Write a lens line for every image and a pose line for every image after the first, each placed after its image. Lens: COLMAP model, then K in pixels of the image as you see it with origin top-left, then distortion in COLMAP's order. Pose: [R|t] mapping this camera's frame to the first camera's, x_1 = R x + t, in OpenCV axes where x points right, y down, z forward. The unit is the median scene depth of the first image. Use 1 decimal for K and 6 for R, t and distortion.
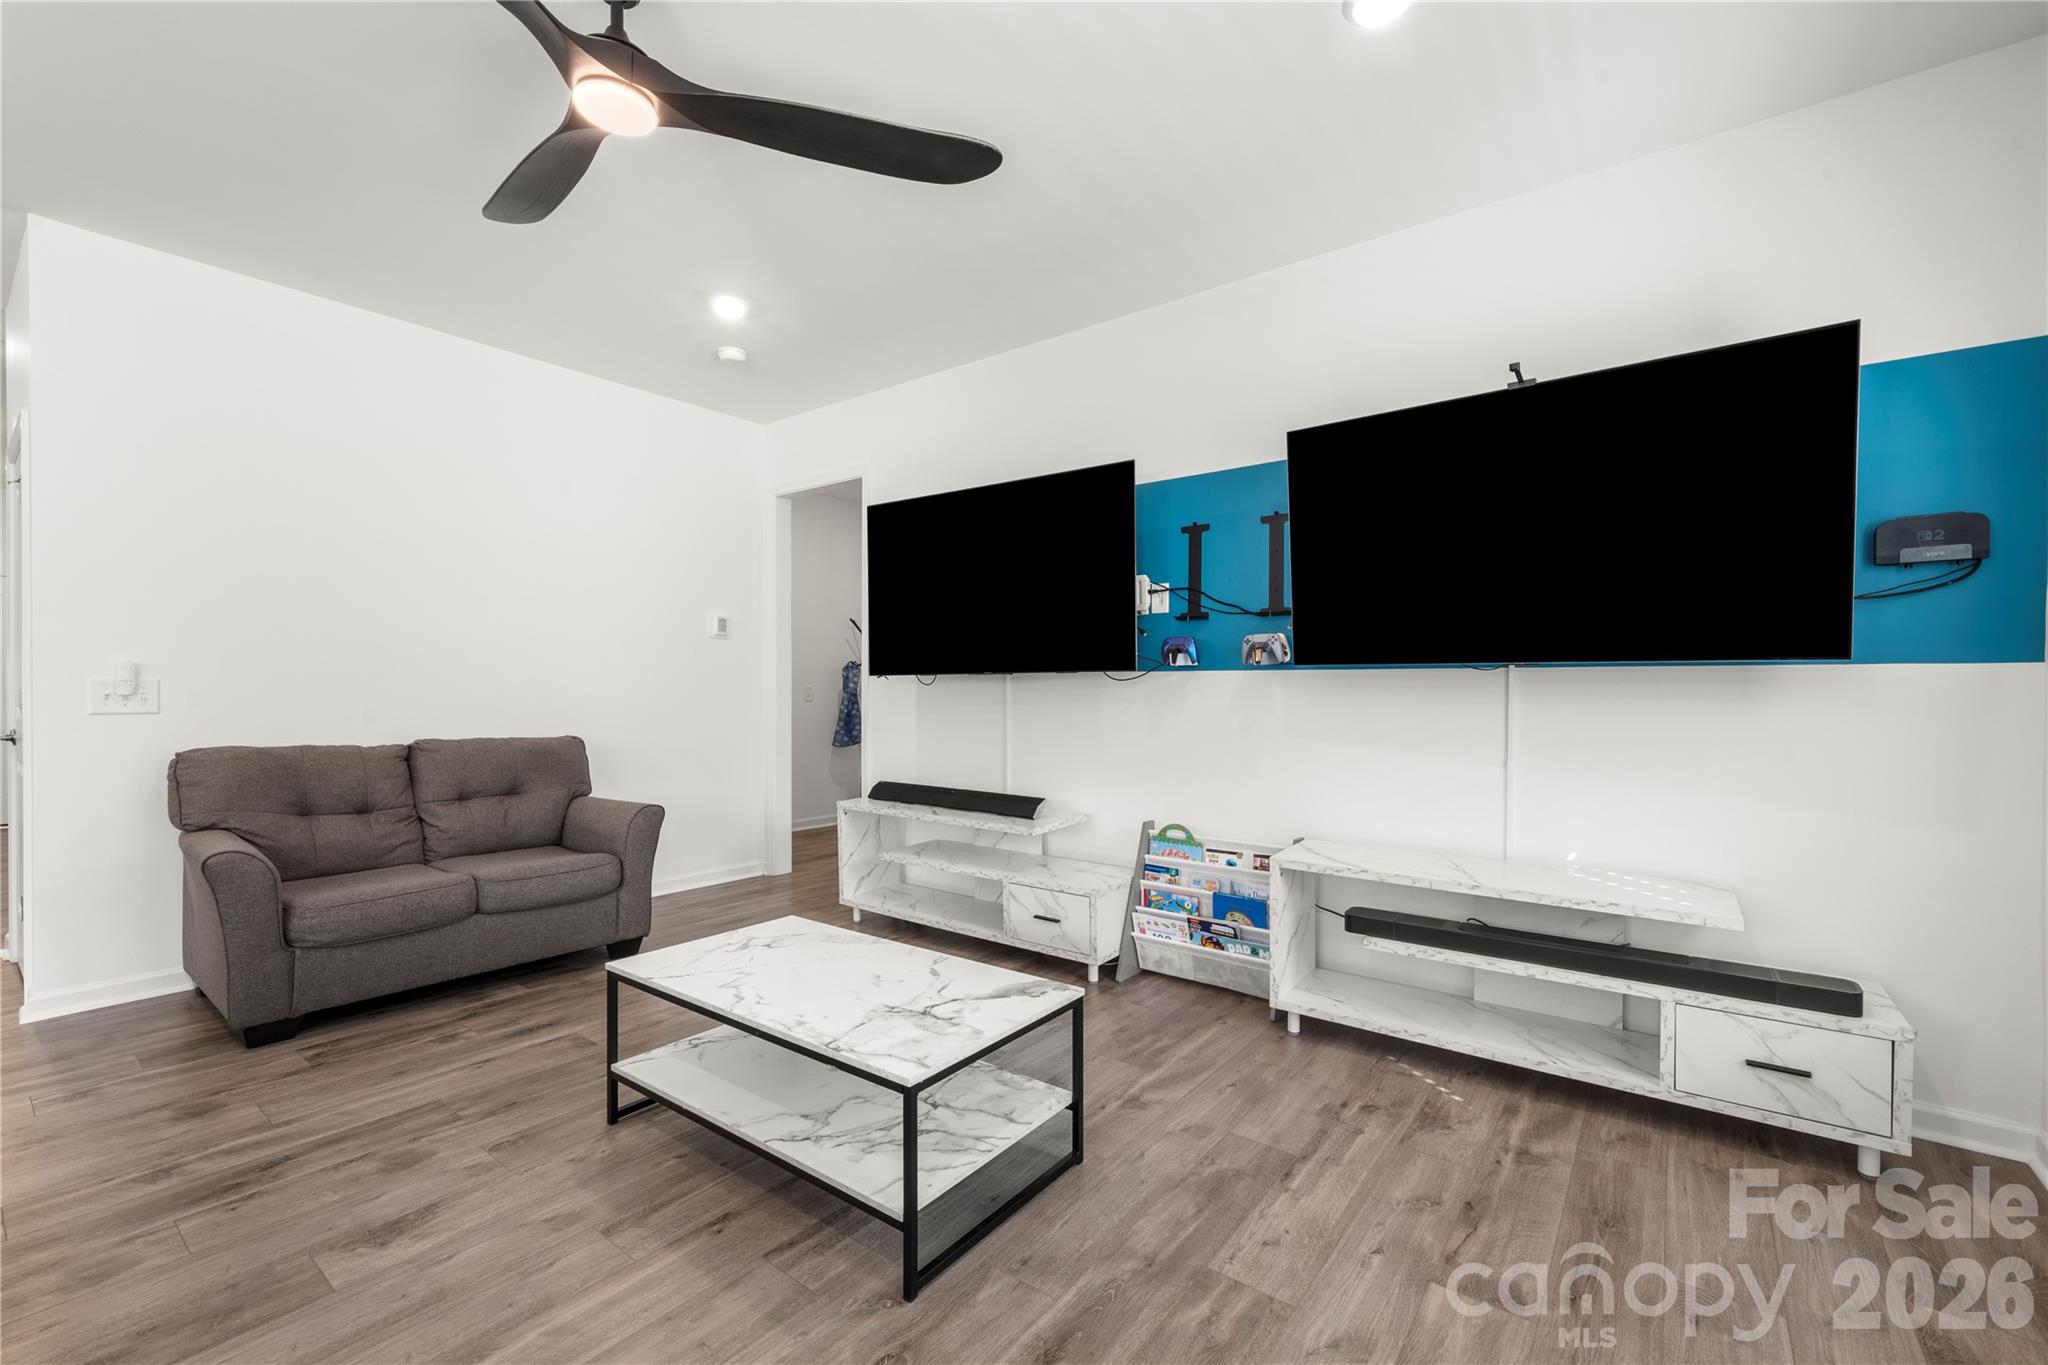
lens RADIAL K [[869.1, 0, 1025.0], [0, 869.1, 682.9], [0, 0, 1]] dist [0.003401, -0.000354]
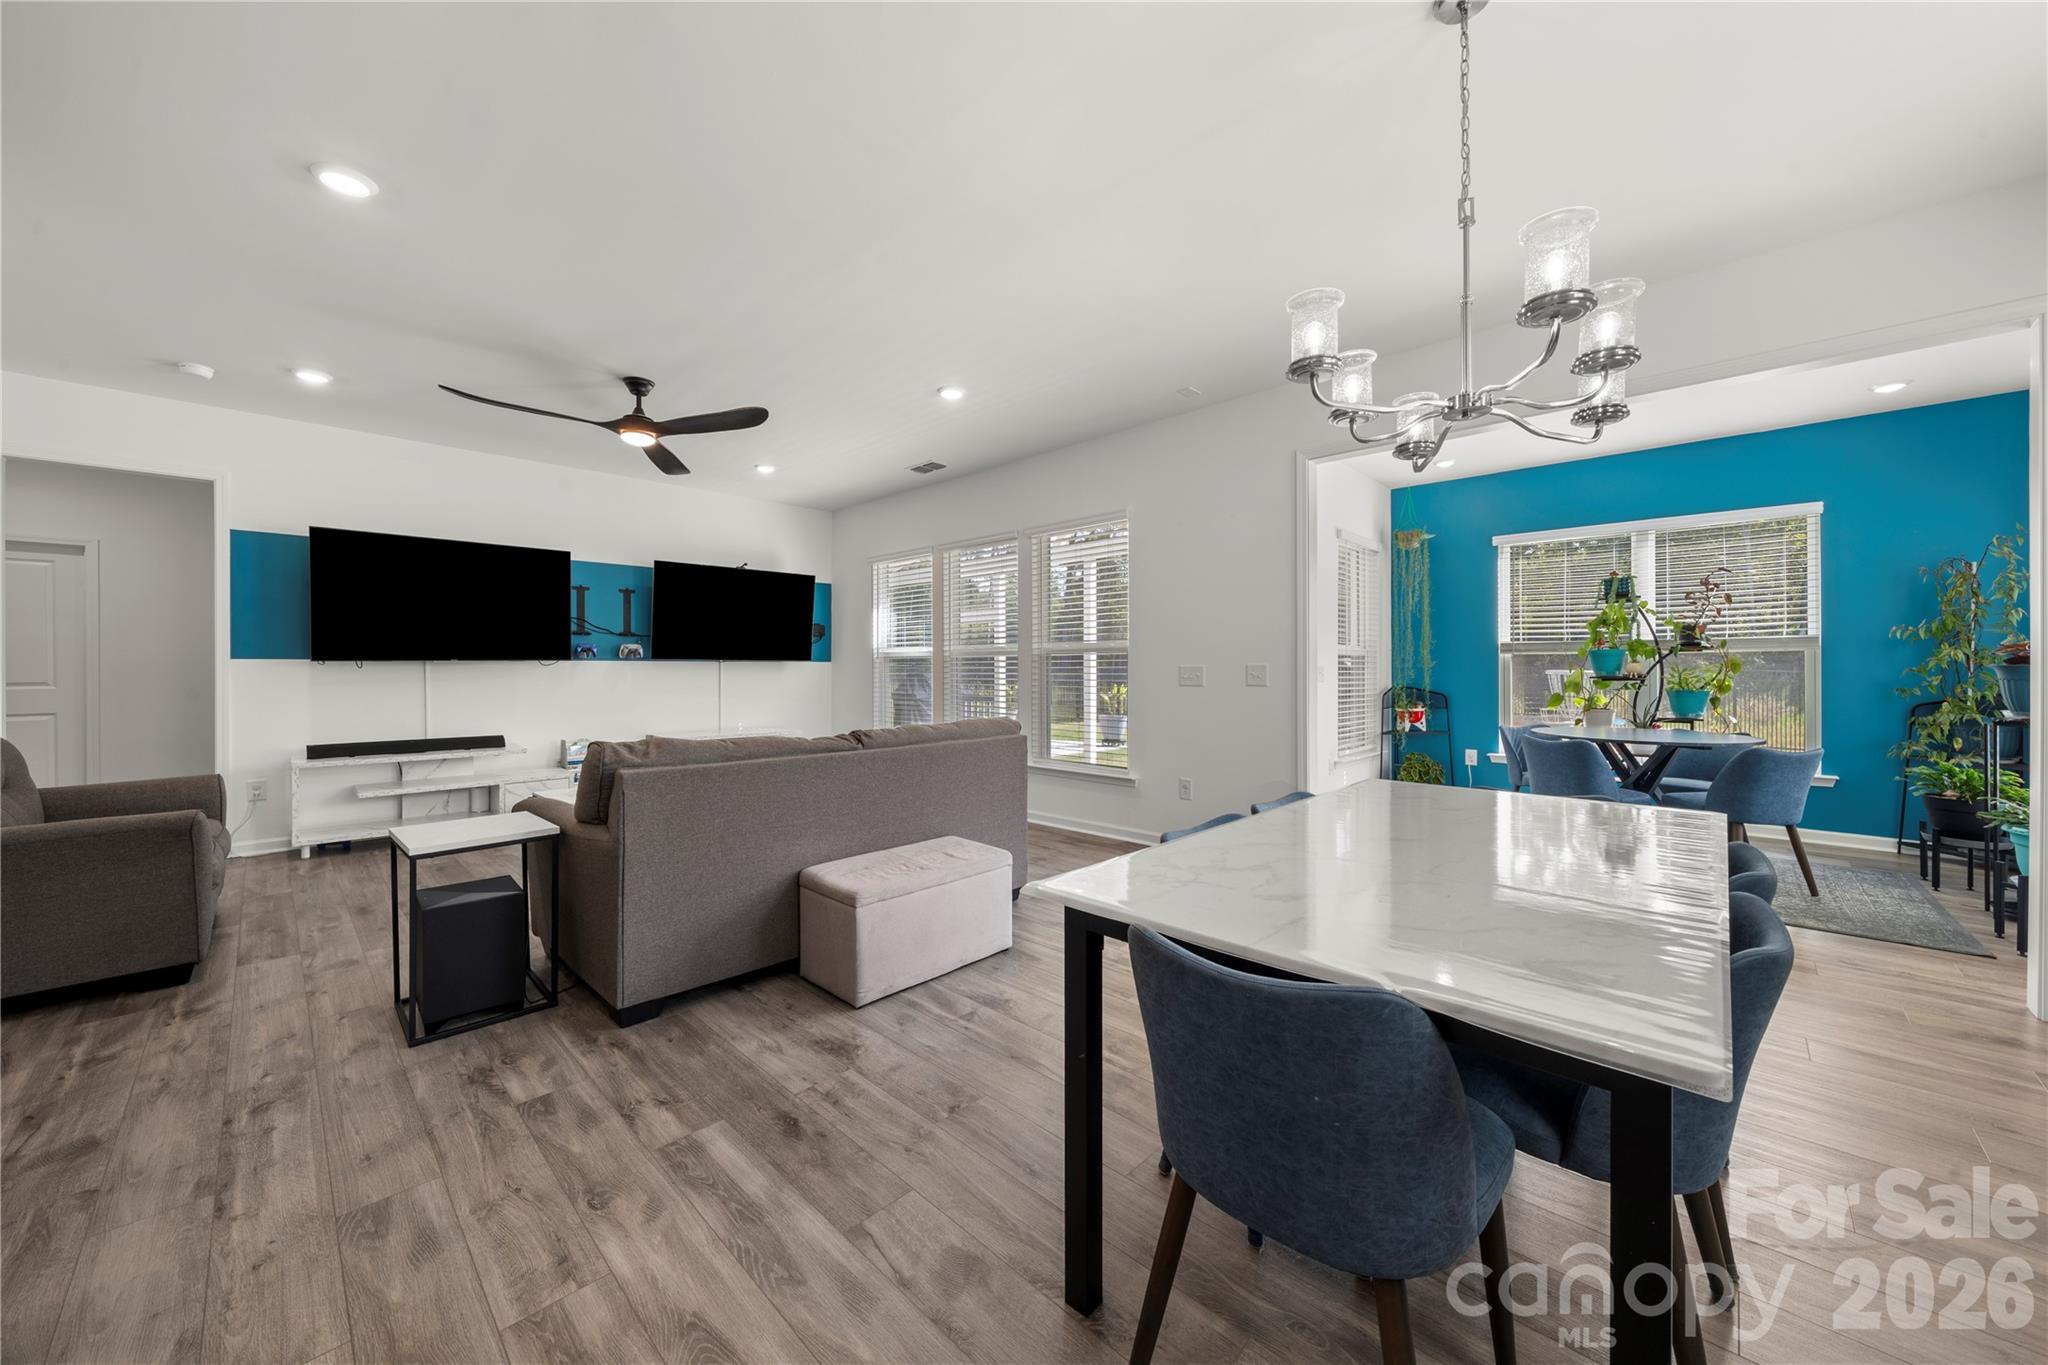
lens RADIAL K [[746.9, 0, 1018.4], [0, 746.9, 671.4], [0, 0, 1]] dist [-0.000284, -0.000499]
pose [[0.120311, -0.006293, 0.992716, -1.474479], [0.005630, 0.999968, 0.005657, 0.006491], [-0.992720, 0.004909, 0.120343, -0.181346]]
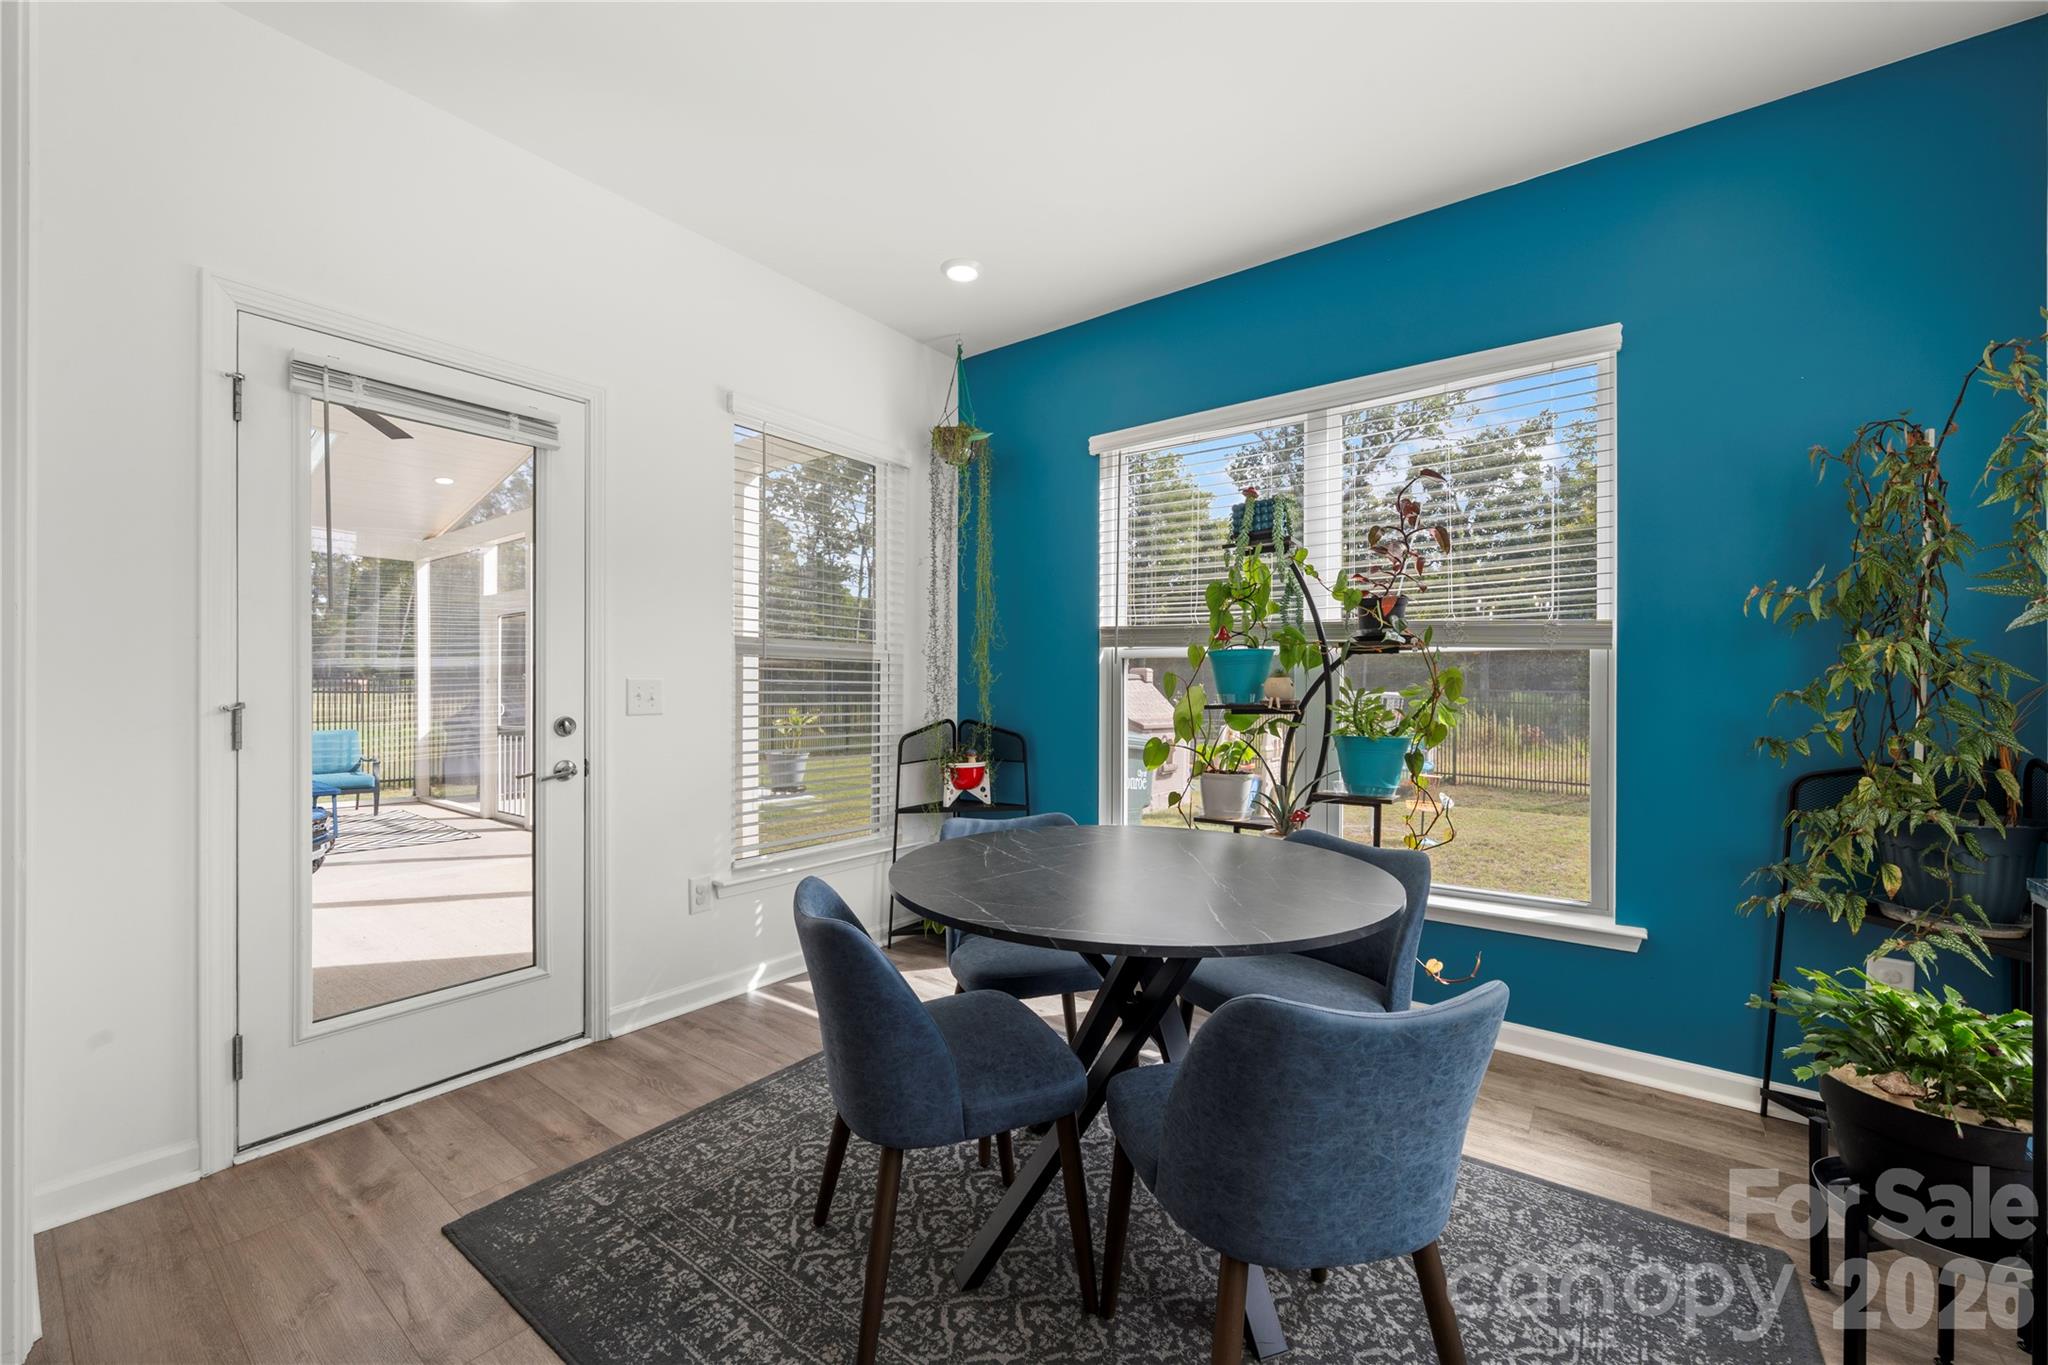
lens RADIAL K [[808.8, 0, 1028.5], [0, 808.8, 690.5], [0, 0, 1]] dist [-0.001361, 0.000089]
pose [[0.002367, -0.007684, 0.999968, 2.985916], [0.000492, 0.999970, 0.007683, 0.031300], [-0.999997, 0.000474, 0.002371, -4.372837]]
